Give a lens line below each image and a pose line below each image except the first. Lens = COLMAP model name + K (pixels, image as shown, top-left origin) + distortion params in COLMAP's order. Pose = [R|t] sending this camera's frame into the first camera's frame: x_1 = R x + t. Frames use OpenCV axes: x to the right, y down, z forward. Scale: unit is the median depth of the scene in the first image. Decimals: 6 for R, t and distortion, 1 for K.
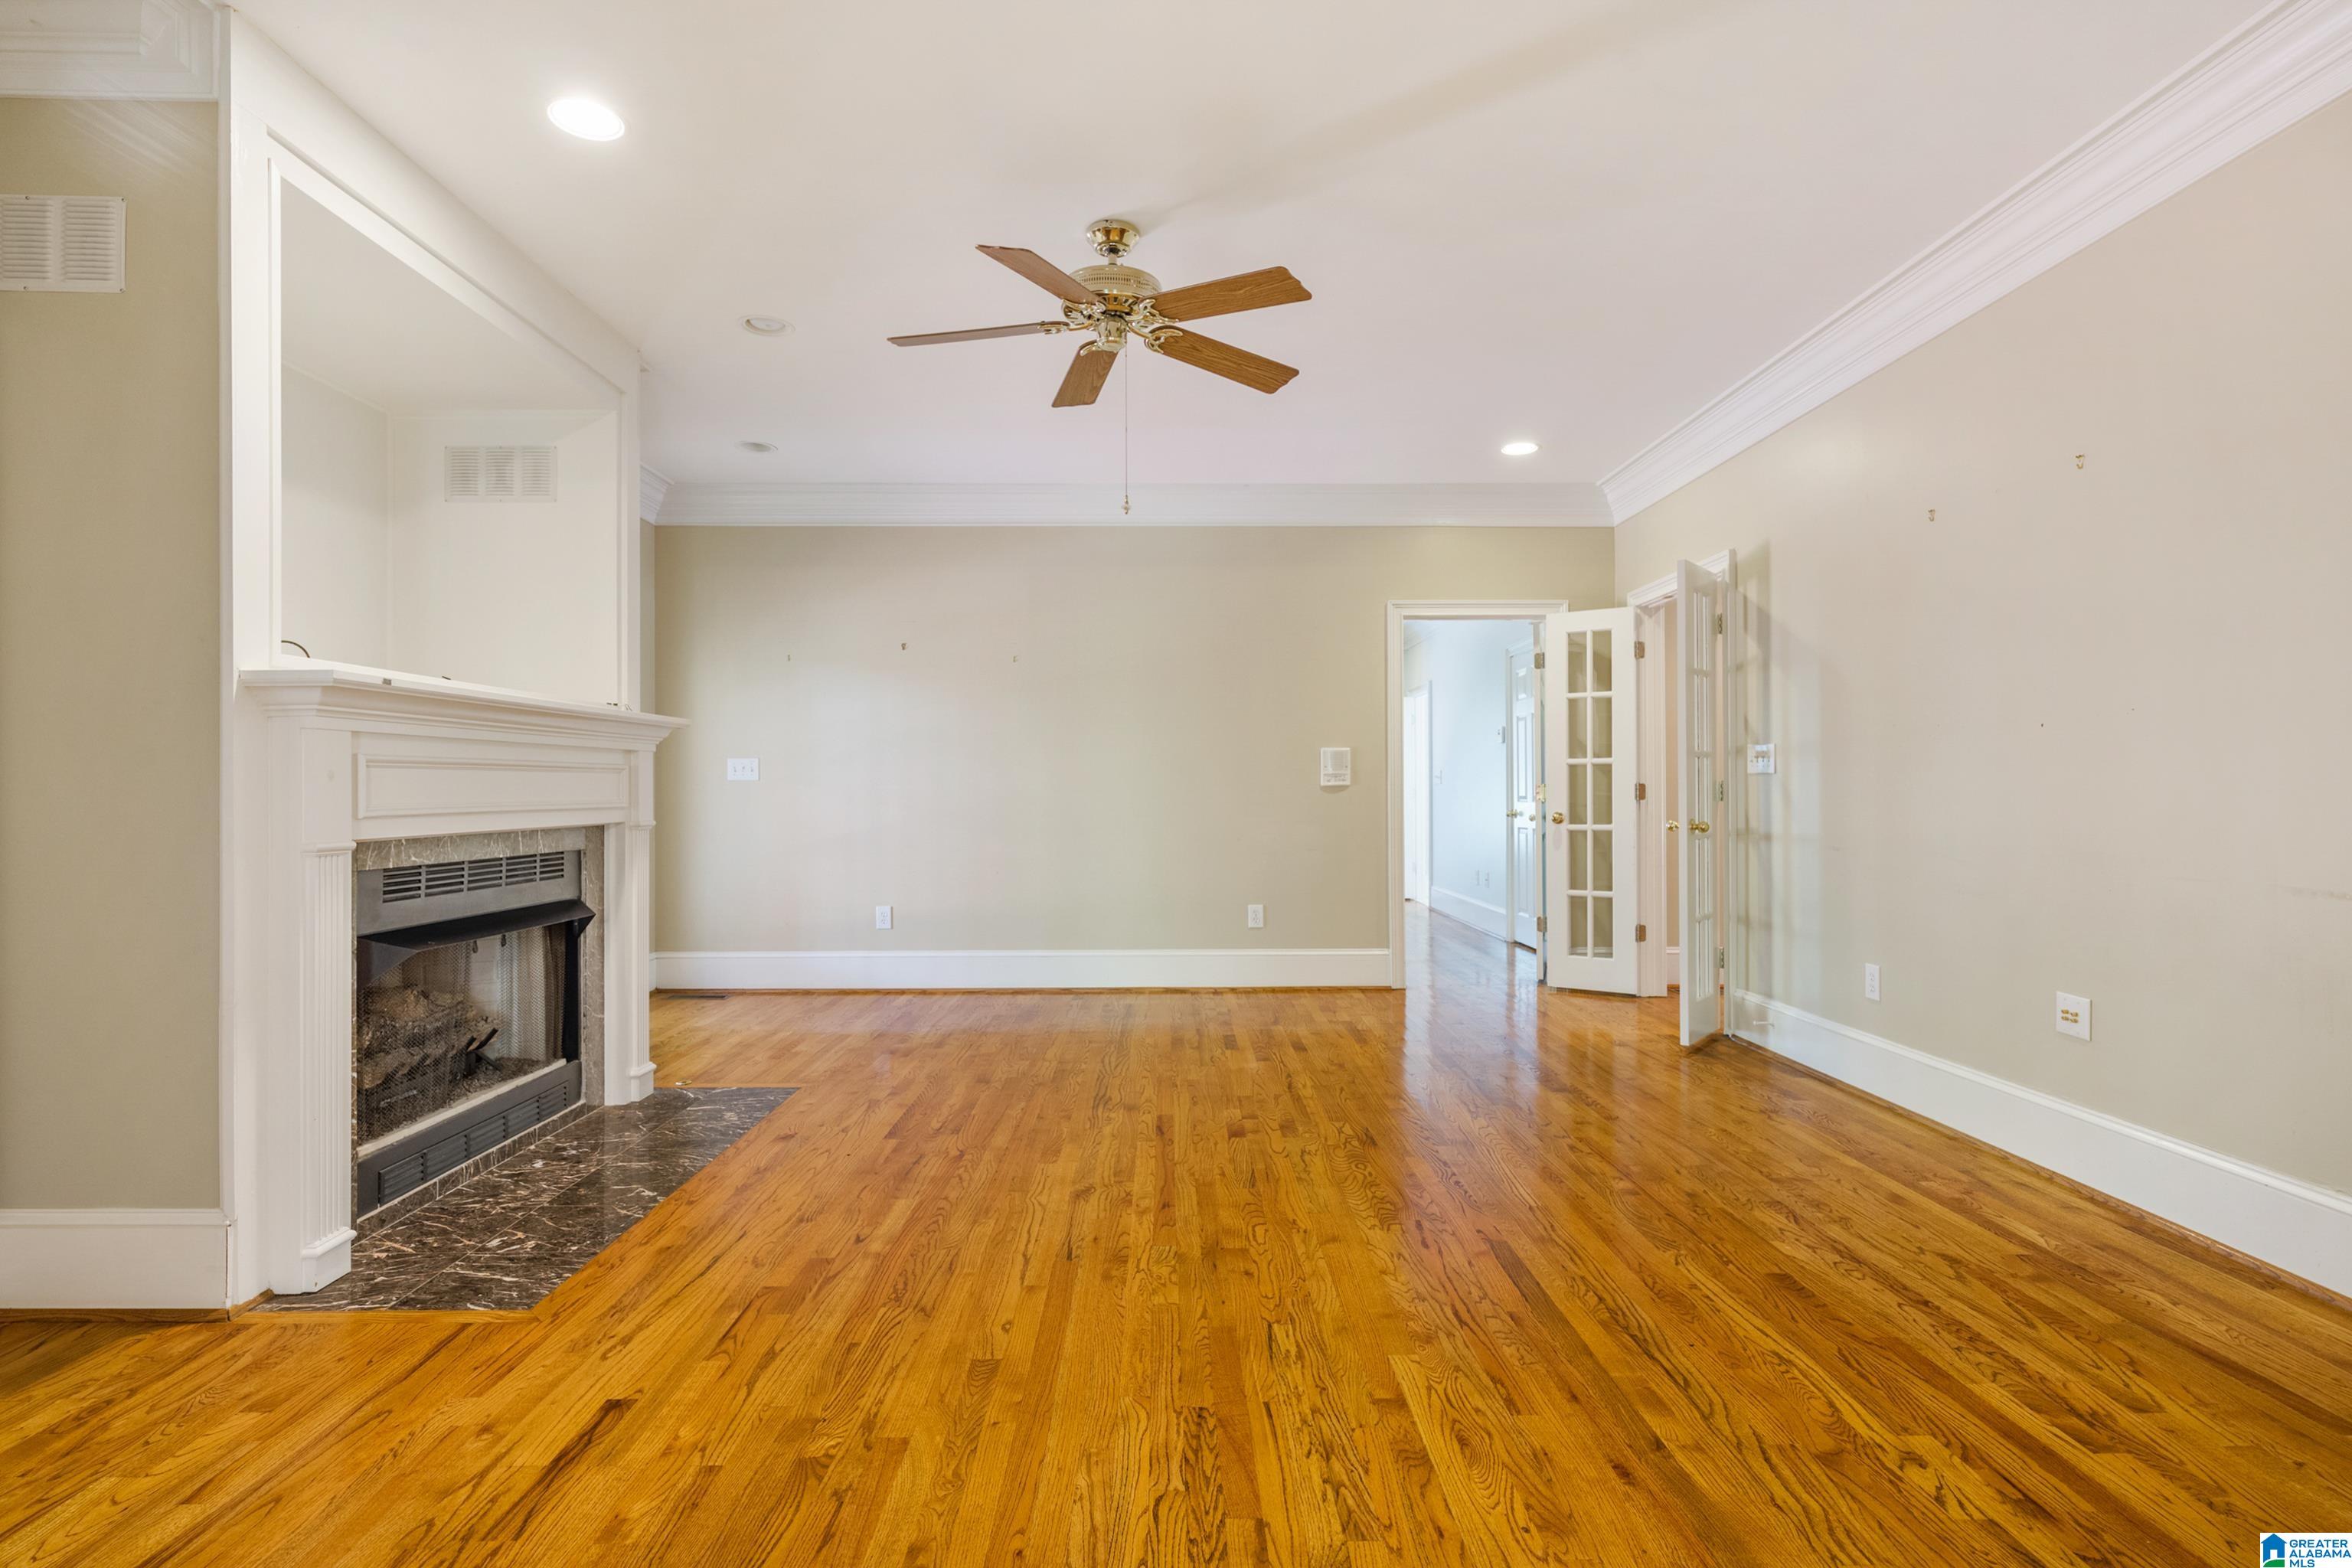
lens RADIAL K [[1144.6, 0, 1176.3], [0, 1144.6, 788.5], [0, 0, 1]] dist [0.001557, 0.000610]
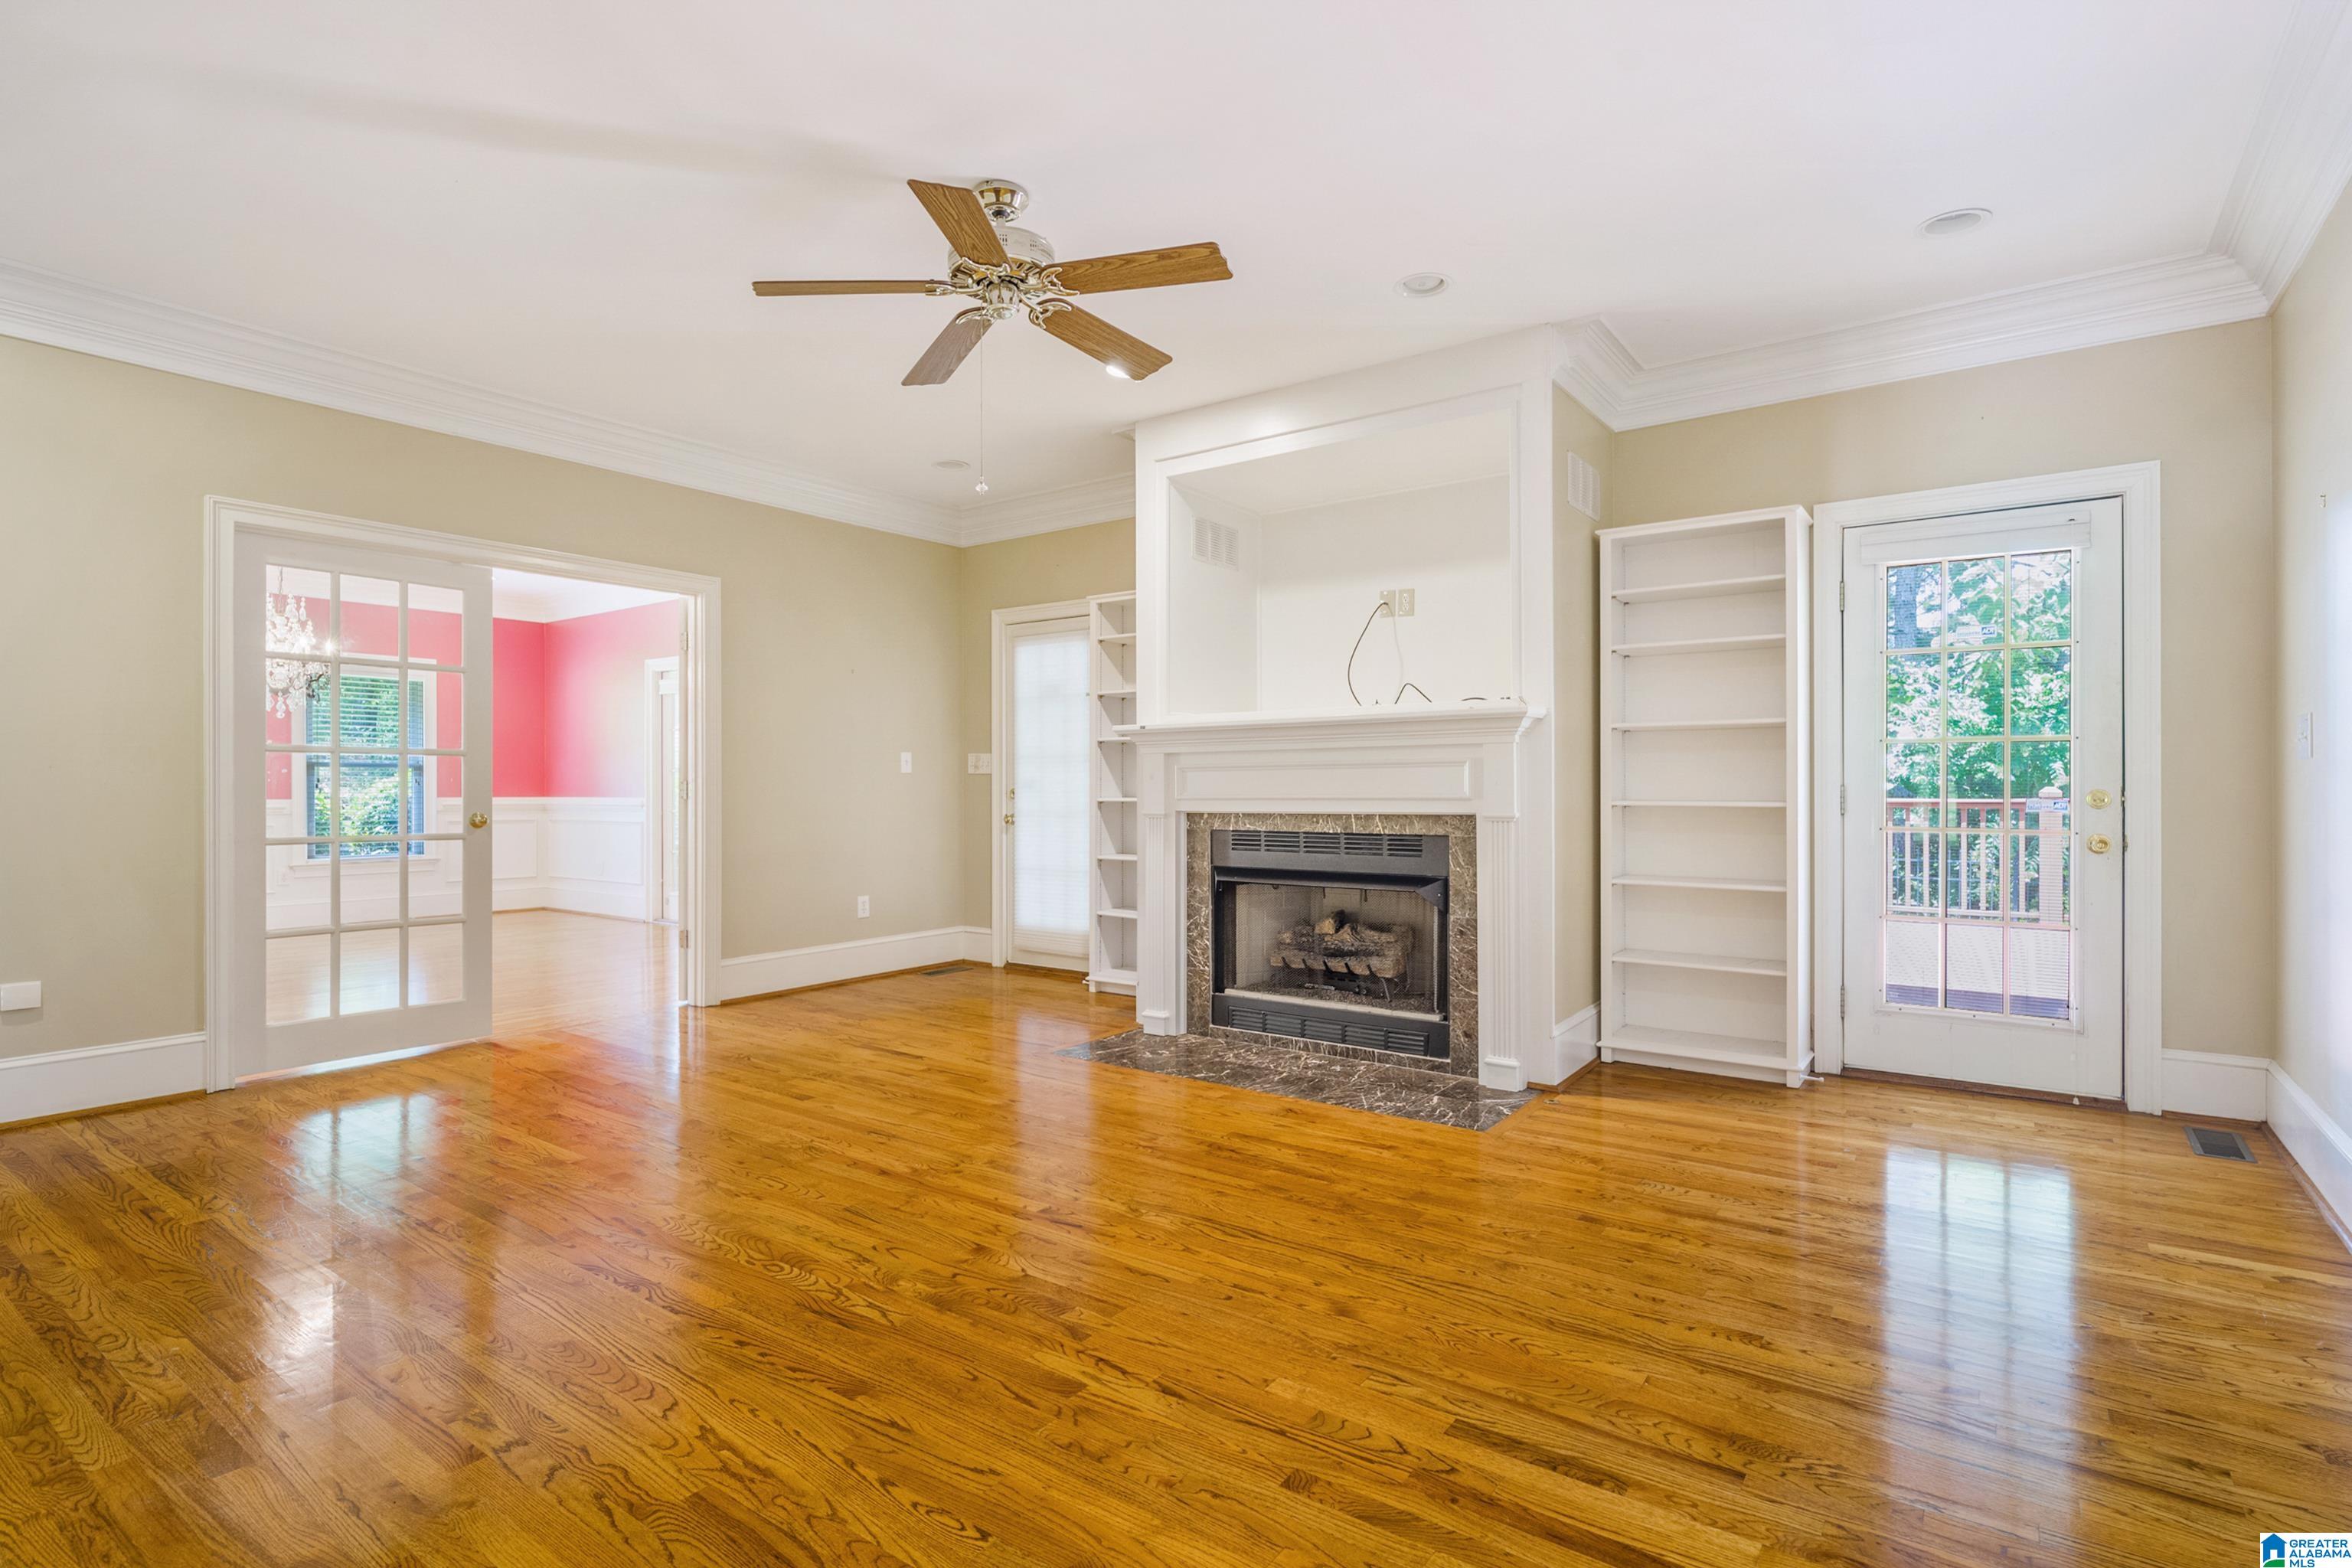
lens RADIAL K [[1144.6, 0, 1176.2], [0, 1144.6, 784.1], [0, 0, 1]] dist [0.001557, 0.000610]
pose [[-0.598848, 0.003812, -0.800853, 0.656161], [0.008460, 0.999963, -0.001566, 0.003213], [0.800818, -0.007713, -0.598859, 1.784190]]
